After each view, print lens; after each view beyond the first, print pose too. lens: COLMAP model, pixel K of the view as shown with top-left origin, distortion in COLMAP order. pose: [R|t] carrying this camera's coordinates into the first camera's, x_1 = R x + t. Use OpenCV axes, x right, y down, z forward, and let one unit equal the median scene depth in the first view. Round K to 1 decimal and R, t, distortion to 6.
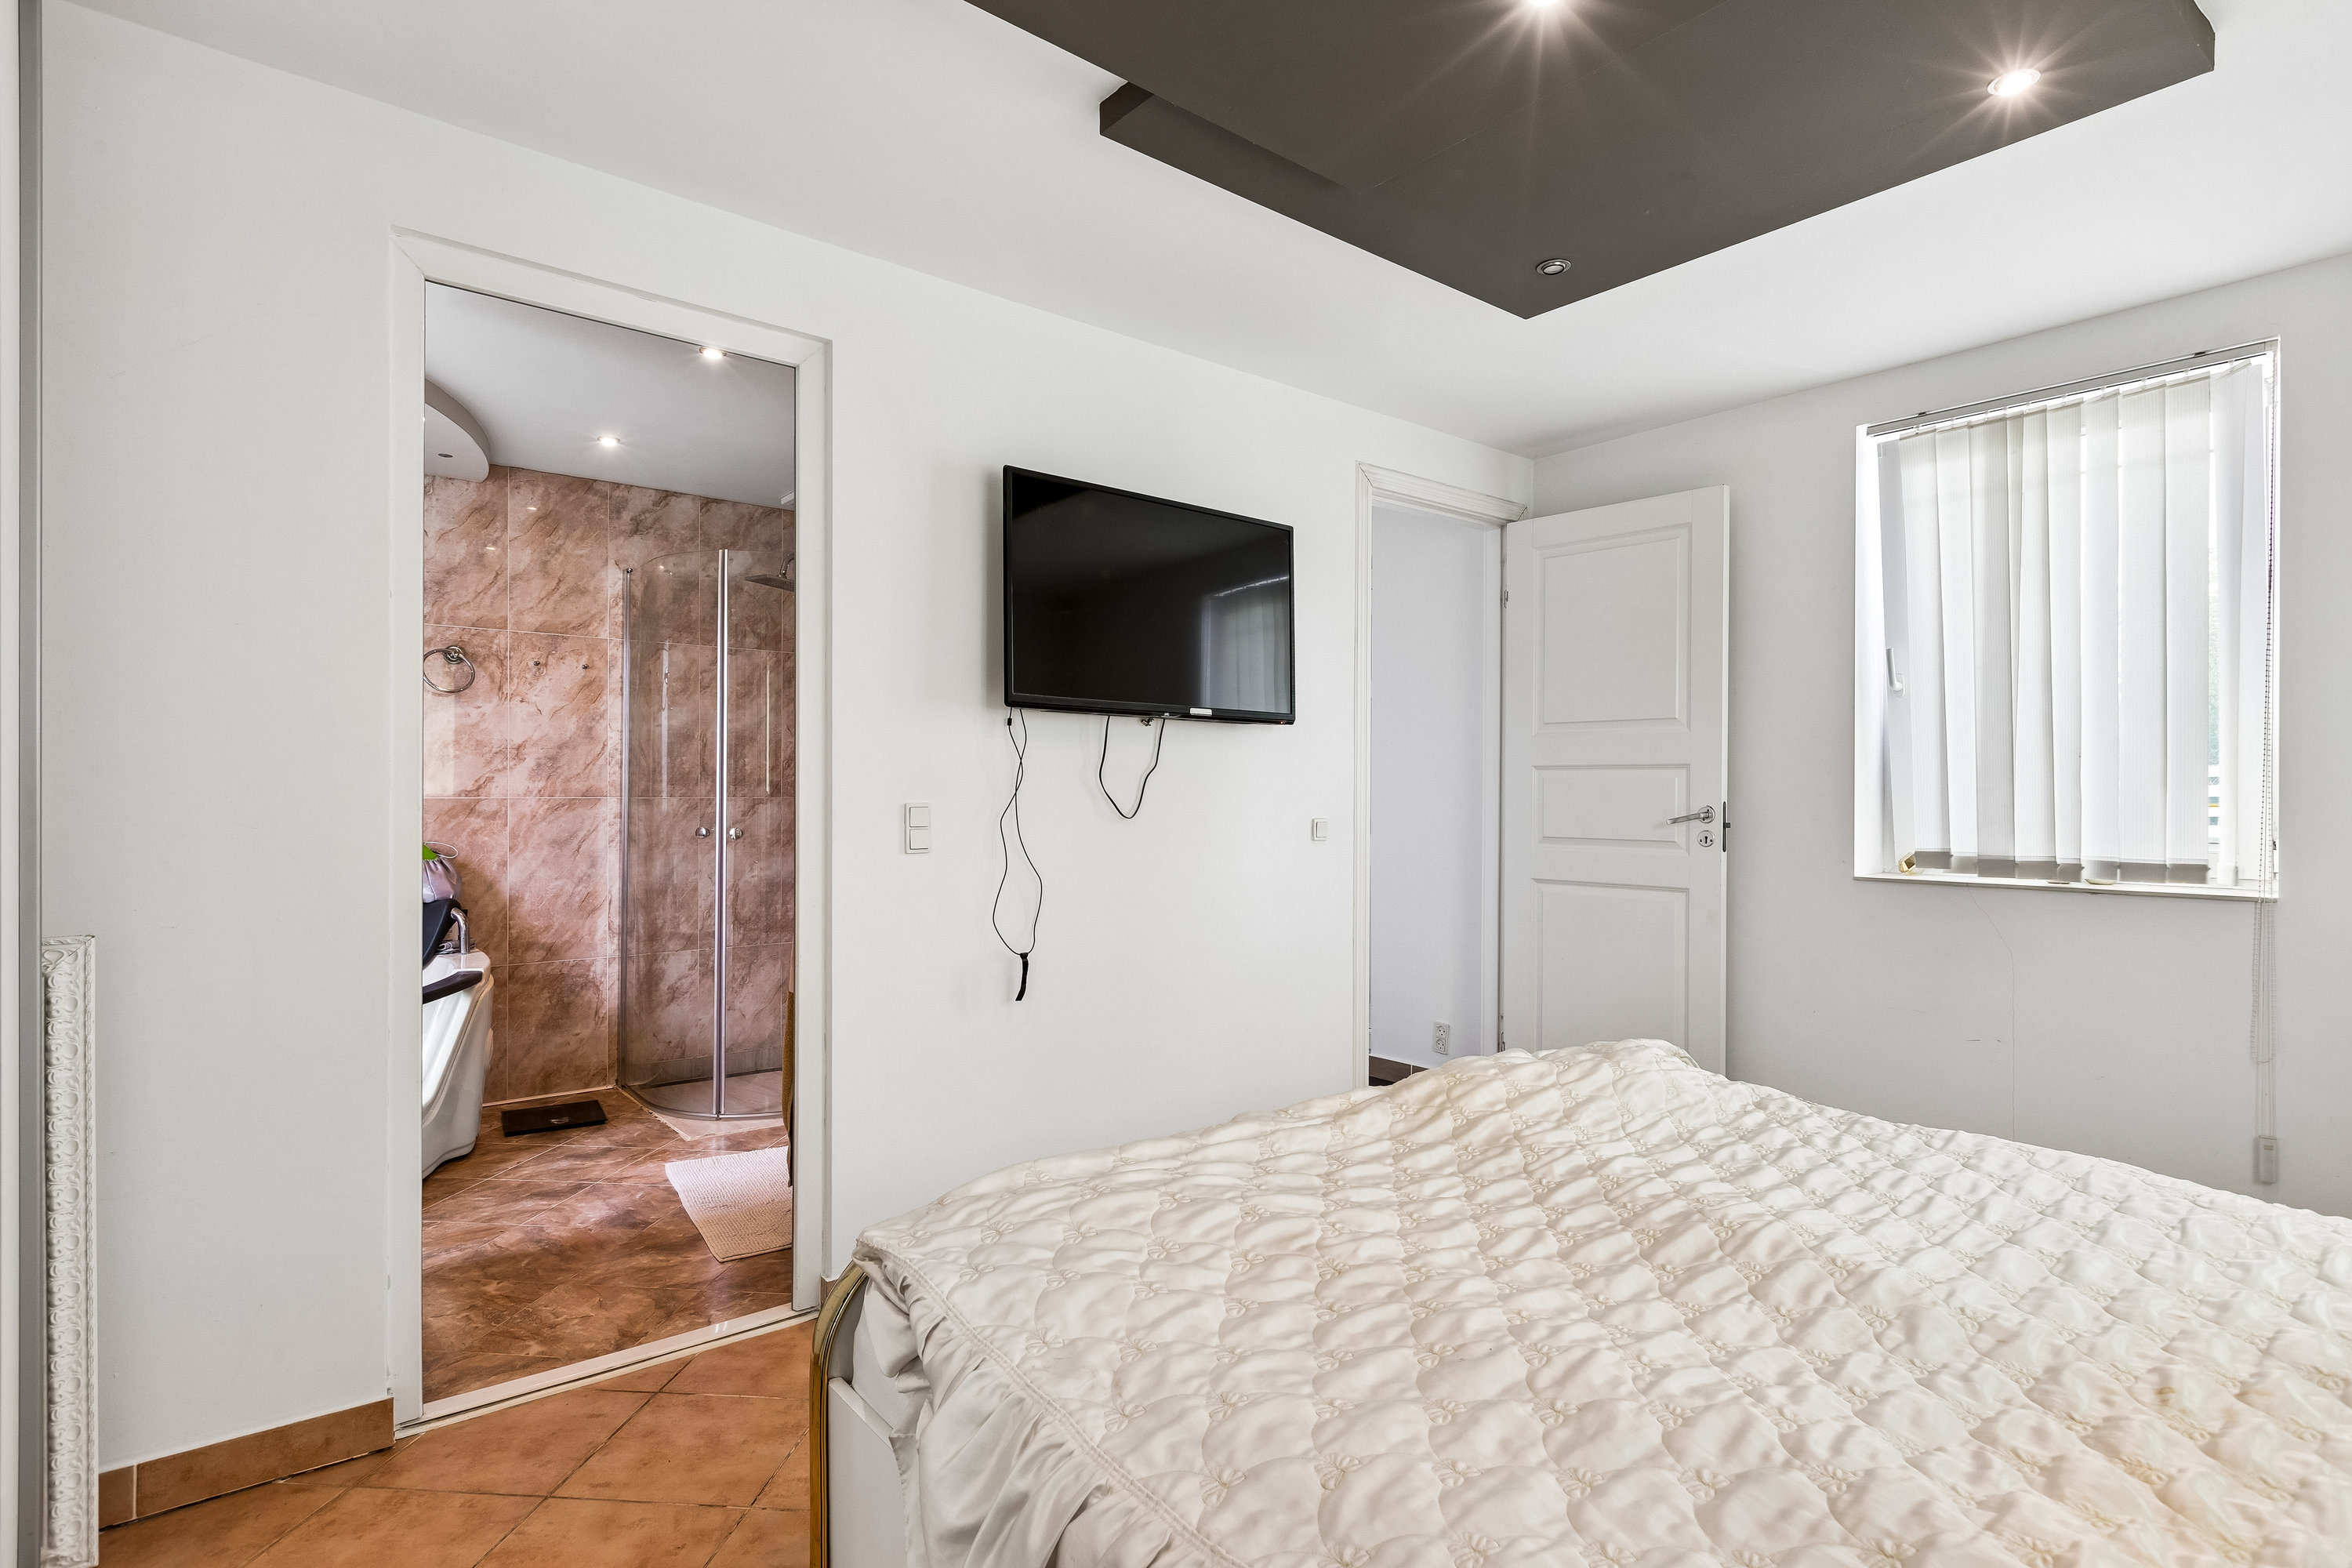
lens RADIAL K [[1206.5, 0, 1176.3], [0, 1206.5, 790.9], [0, 0, 1]] dist [0.016250, 0.000248]
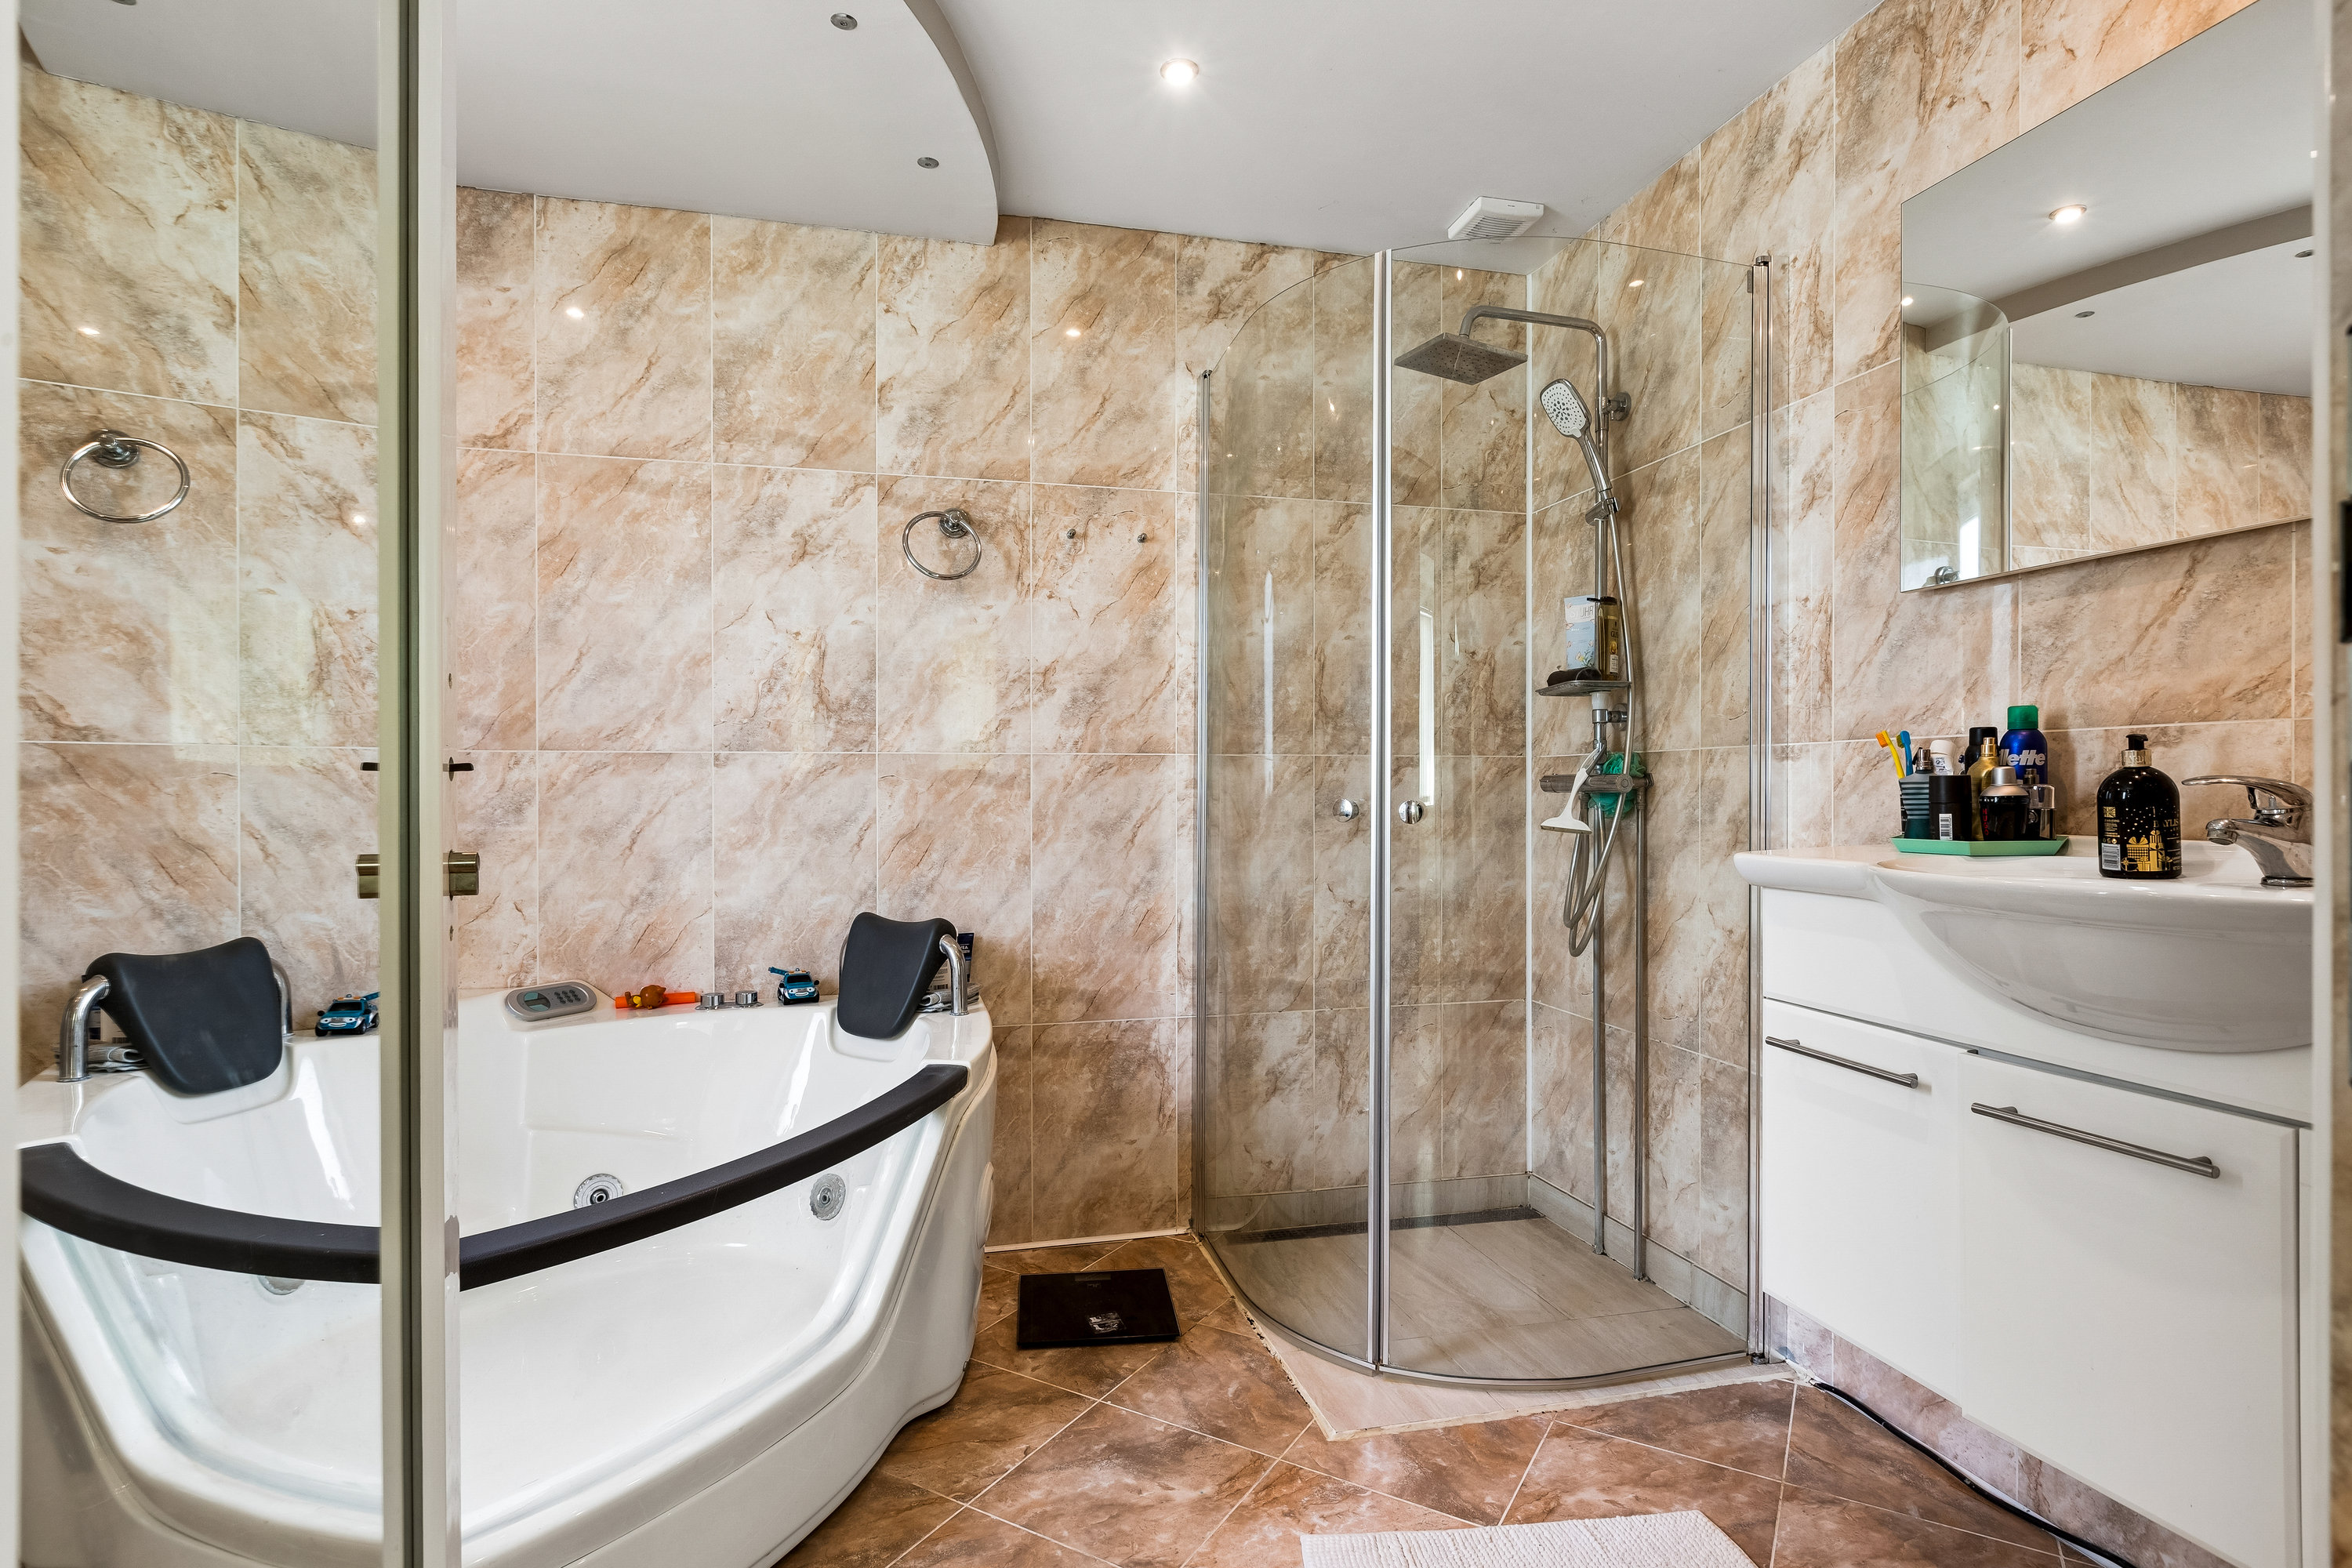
lens RADIAL K [[1181.8, 0, 1171.9], [0, 1181.8, 789.0], [0, 0, 1]] dist [-0.000471, 0.001660]
pose [[0.906993, -0.001983, -0.421141, -0.224664], [0.003068, 0.999993, 0.001899, 0.022021], [0.421134, -0.003014, 0.906993, 0.467726]]
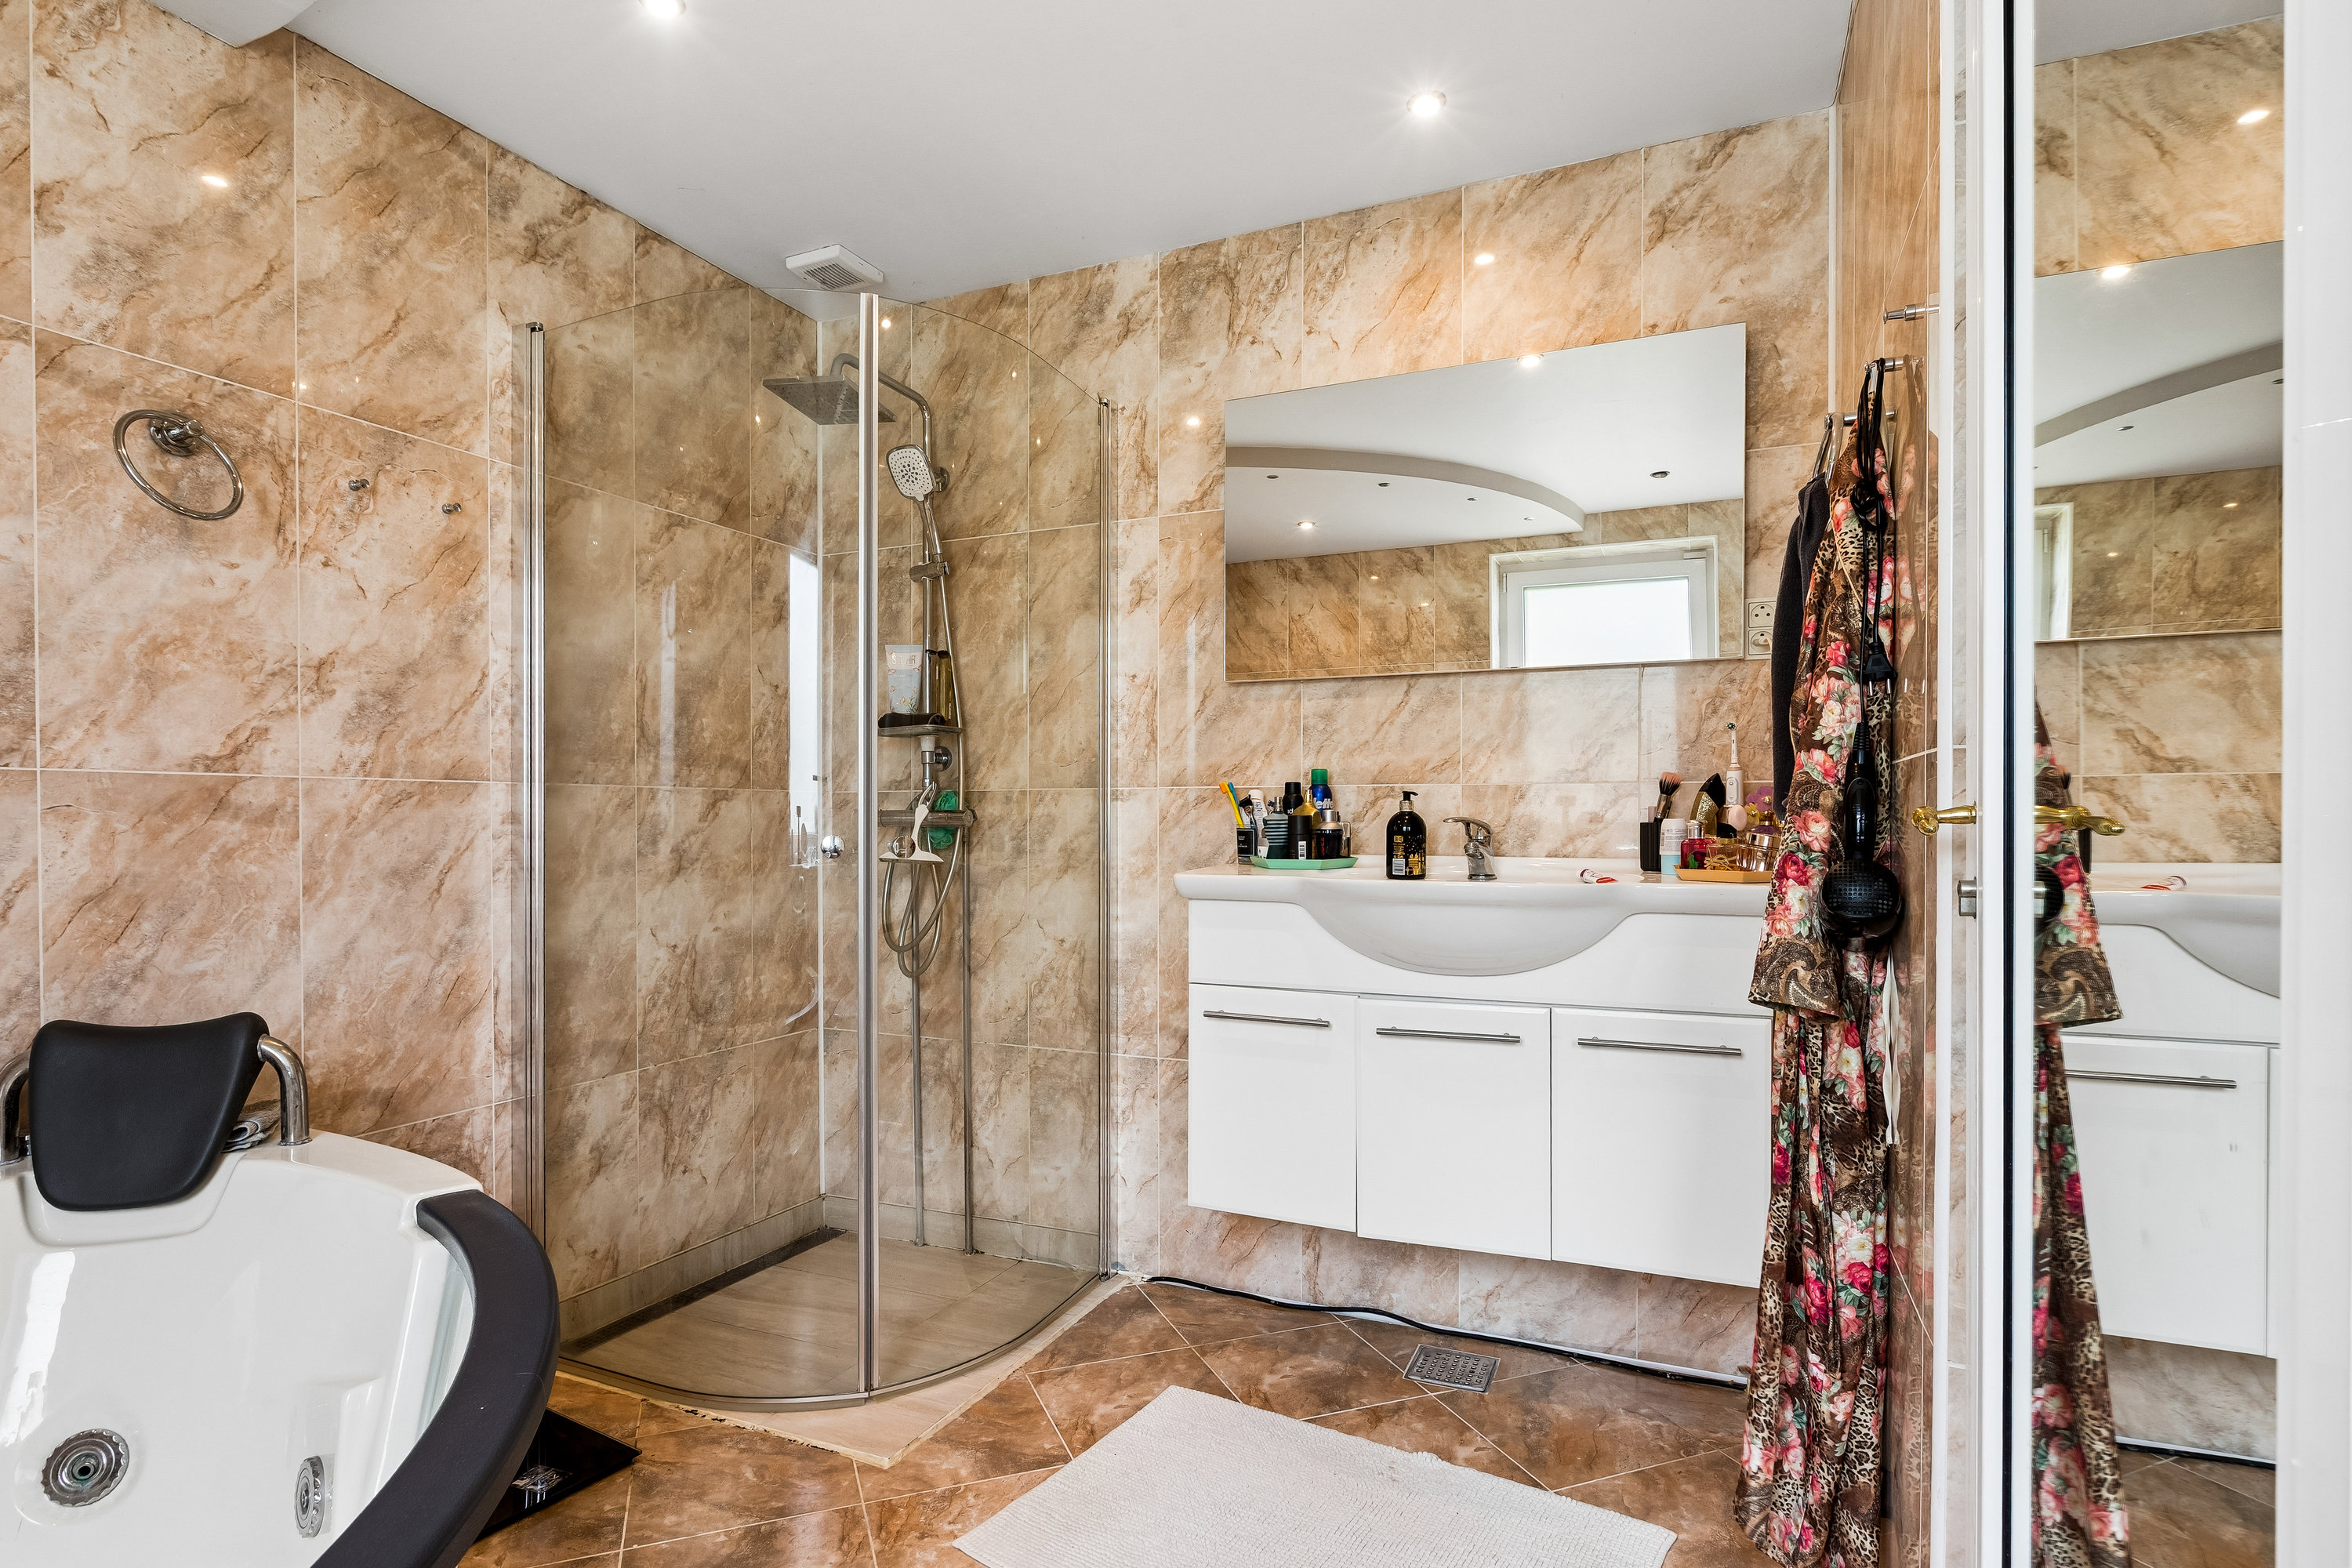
lens RADIAL K [[1210.2, 0, 1173.4], [0, 1210.2, 828.8], [0, 0, 1]] dist [0.001372, 0.000772]
pose [[0.891623, -0.005340, 0.452747, -0.449757], [0.000310, 0.999937, 0.011185, 0.019409], [-0.452778, -0.009833, 0.891569, 0.438925]]
